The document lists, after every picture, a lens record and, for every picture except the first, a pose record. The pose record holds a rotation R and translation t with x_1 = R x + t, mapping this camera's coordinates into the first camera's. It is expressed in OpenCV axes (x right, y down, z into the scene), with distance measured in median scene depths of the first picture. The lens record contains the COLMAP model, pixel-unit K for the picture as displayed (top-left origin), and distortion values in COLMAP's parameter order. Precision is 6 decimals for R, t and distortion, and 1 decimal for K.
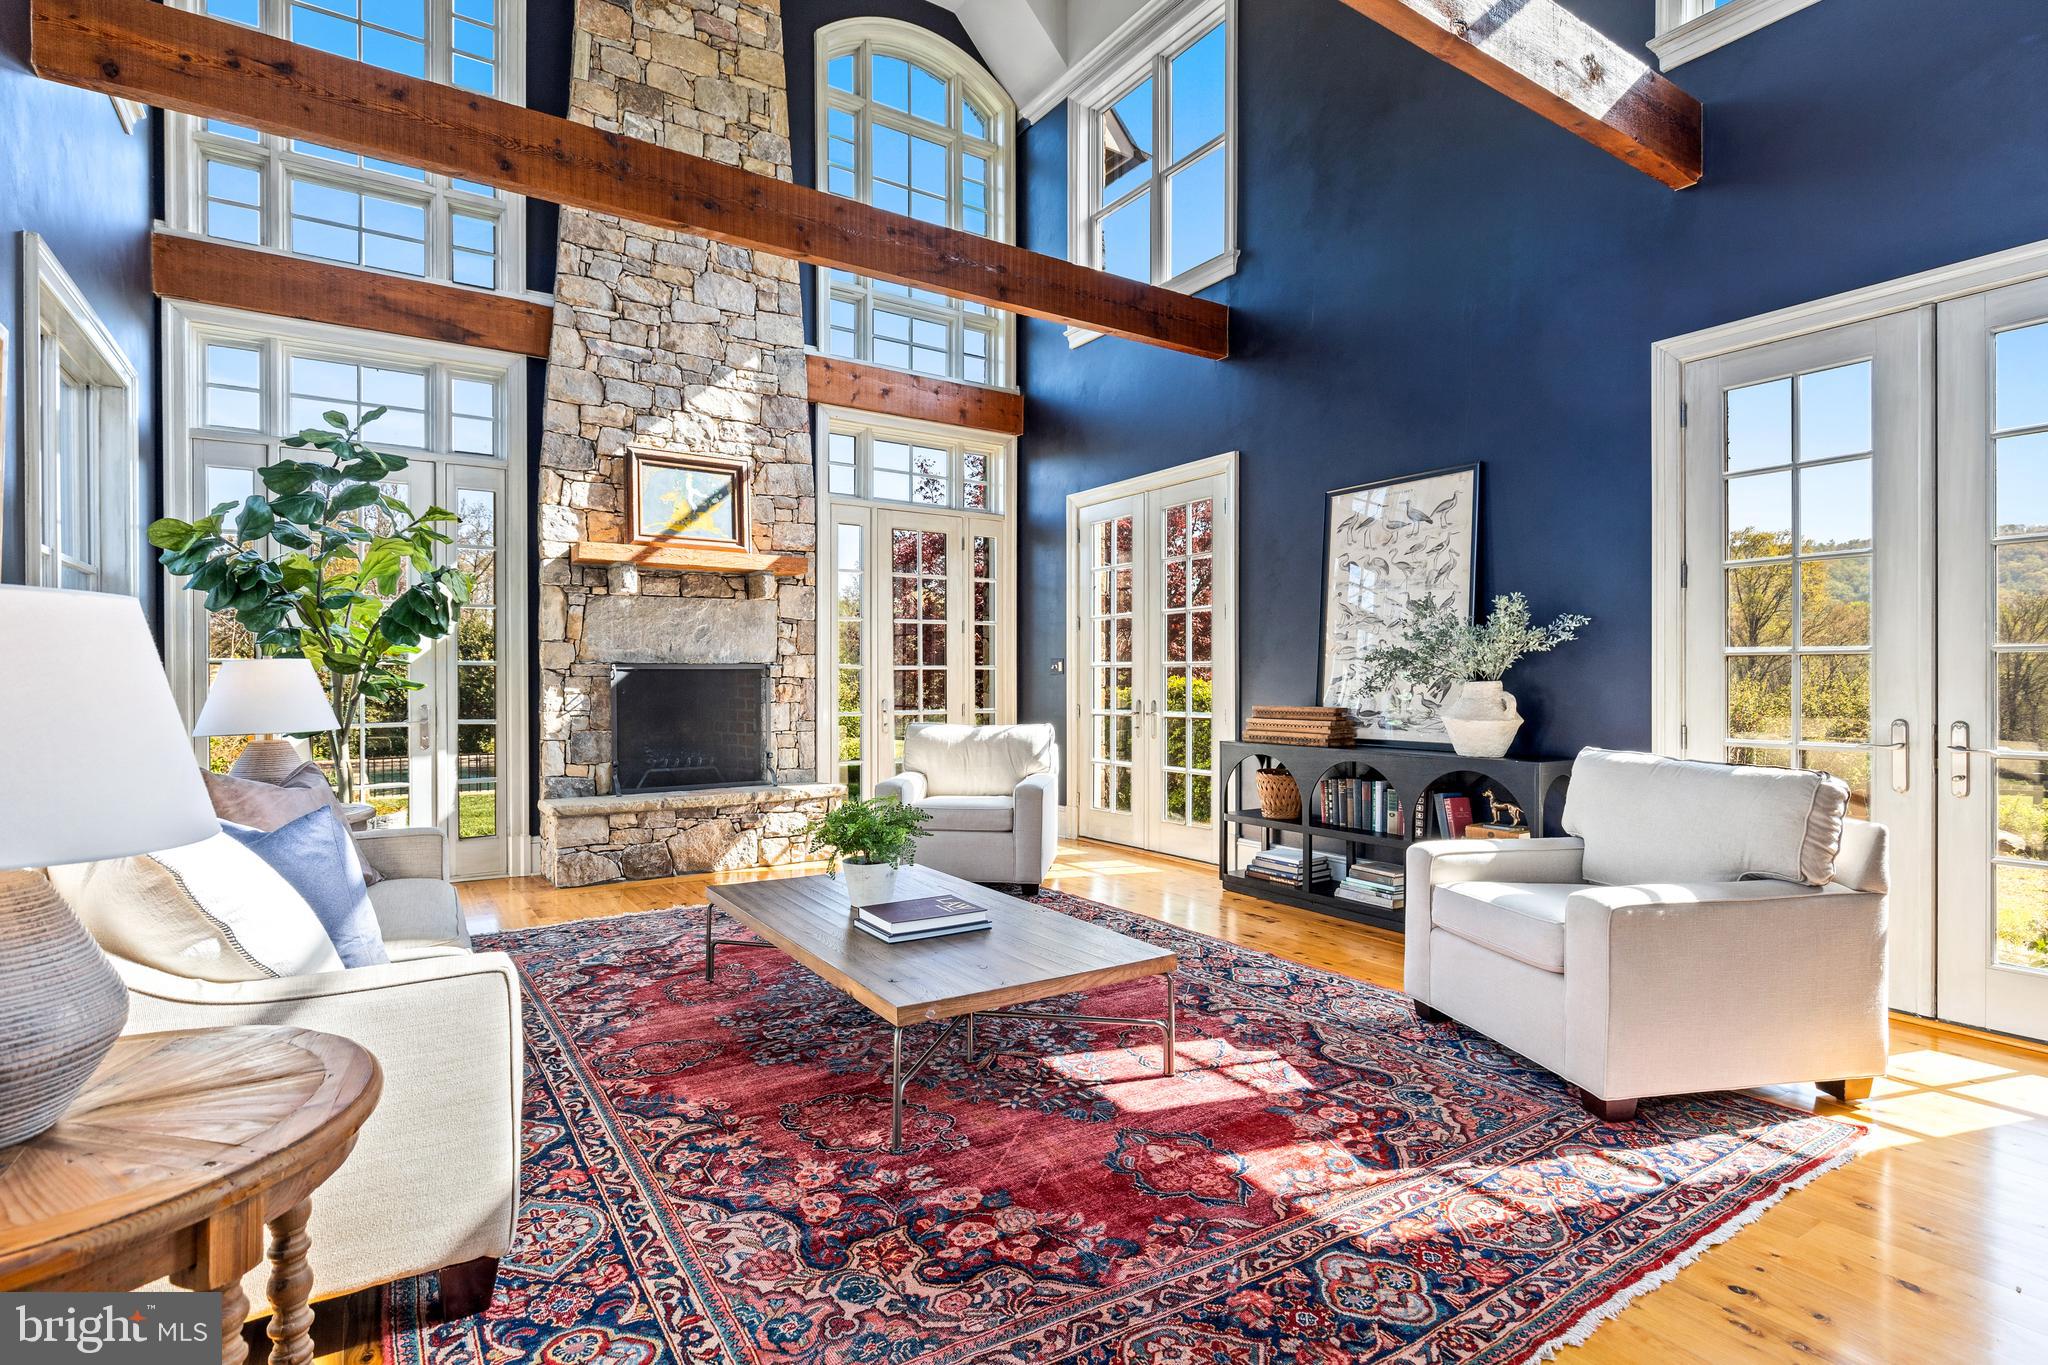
lens RADIAL K [[1000.2, 0, 1024.0], [0, 1000.2, 682.5], [0, 0, 1]] dist [-0.001782, -0.000512]
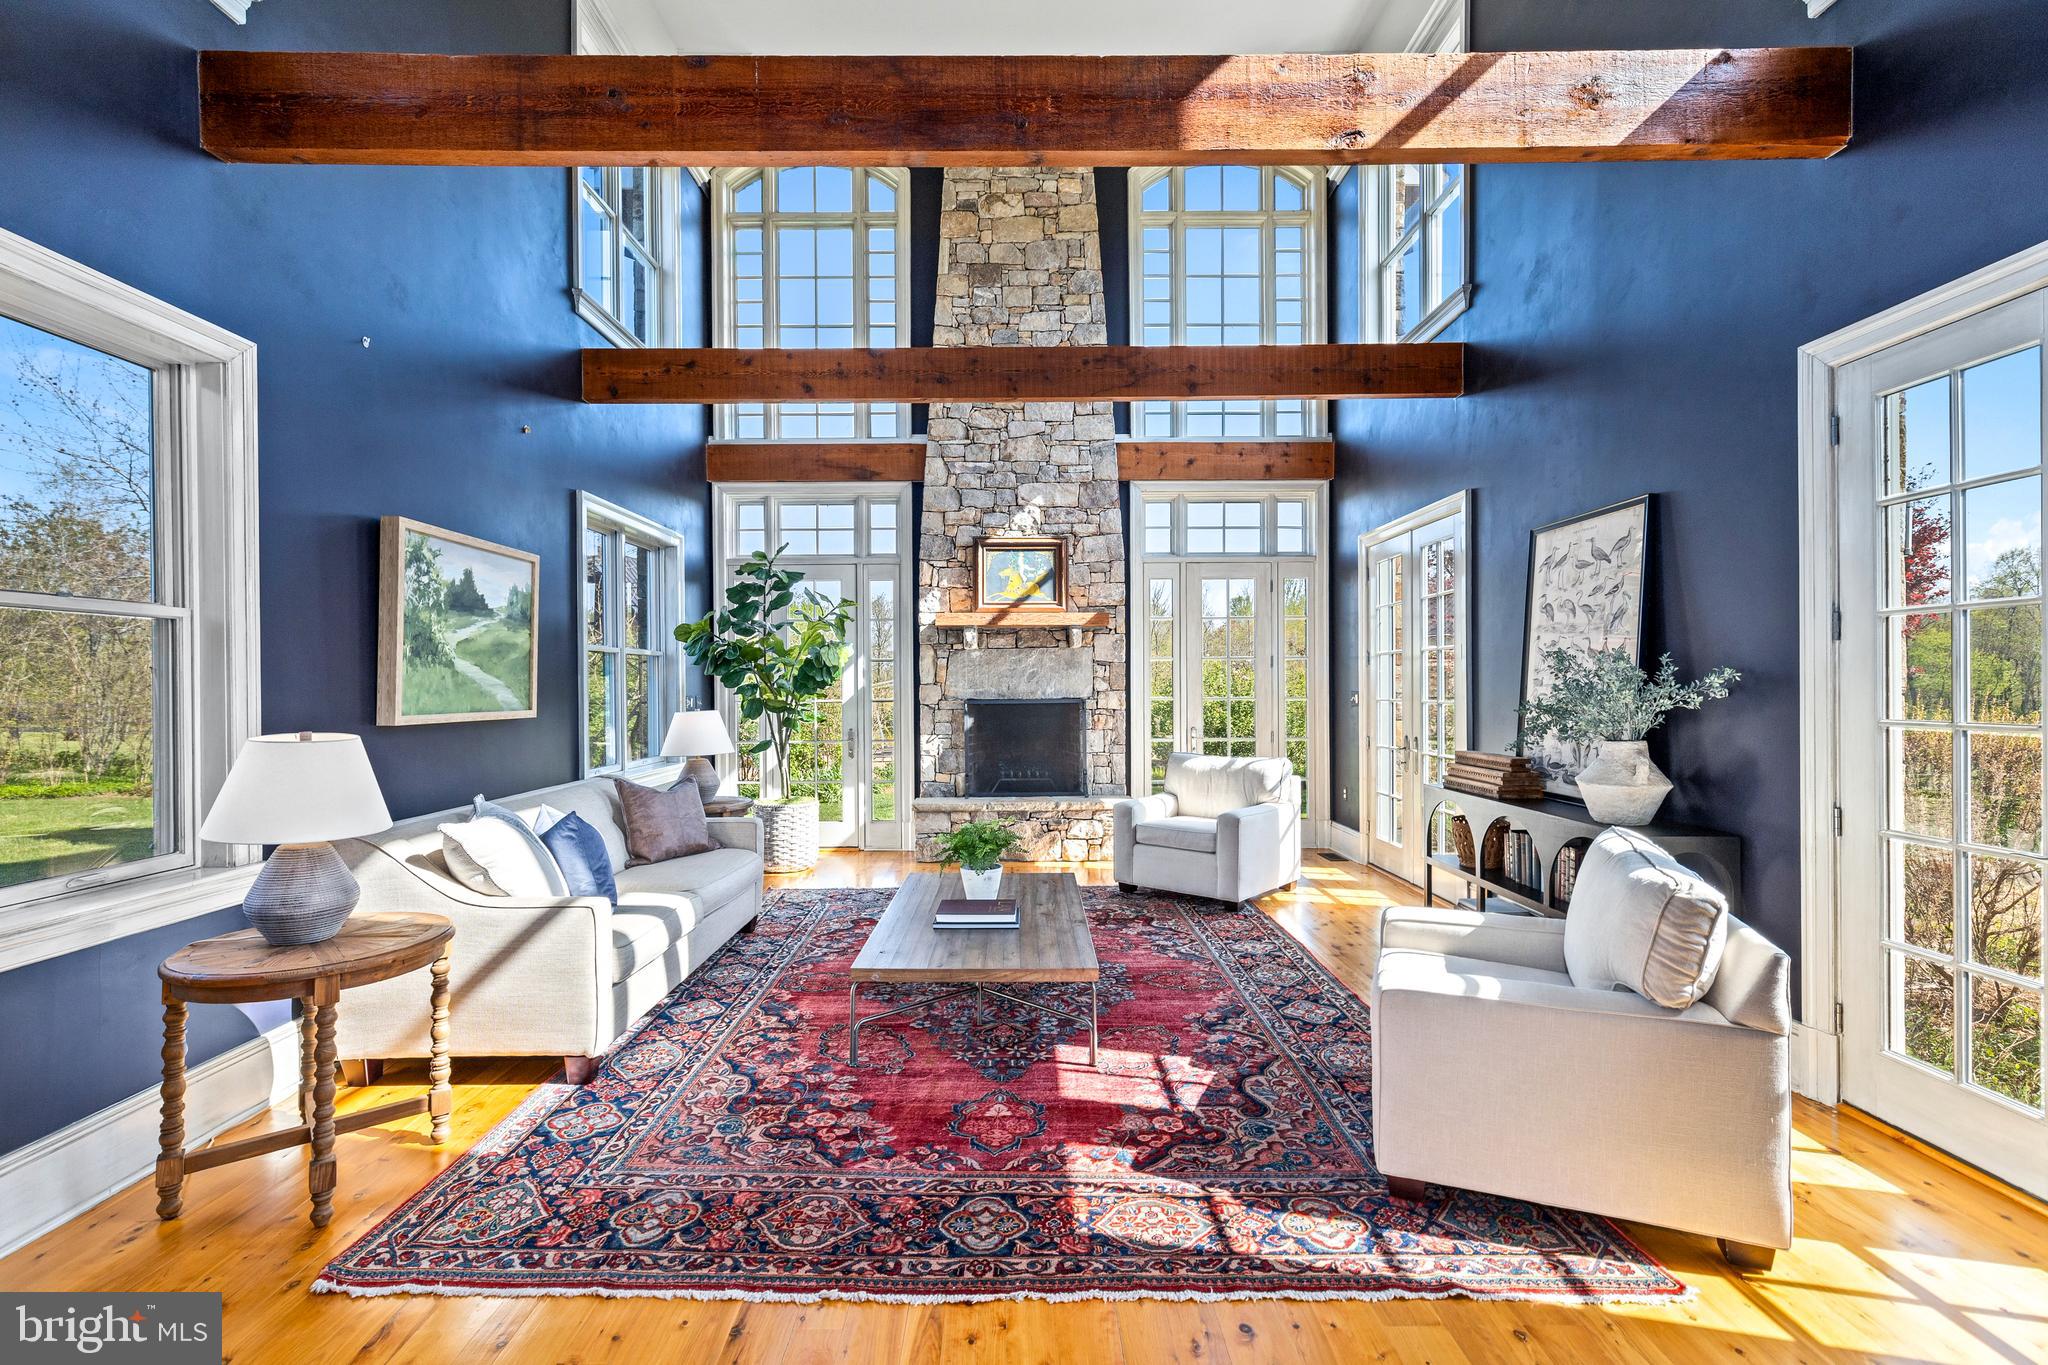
lens RADIAL K [[925.4, 0, 1017.8], [0, 925.4, 686.0], [0, 0, 1]] dist [0.007798, -0.000648]
pose [[0.835046, -0.002460, -0.550175, 0.345666], [0.003846, 0.999992, 0.001367, -0.040537], [0.550167, -0.003257, 0.835048, -0.007955]]
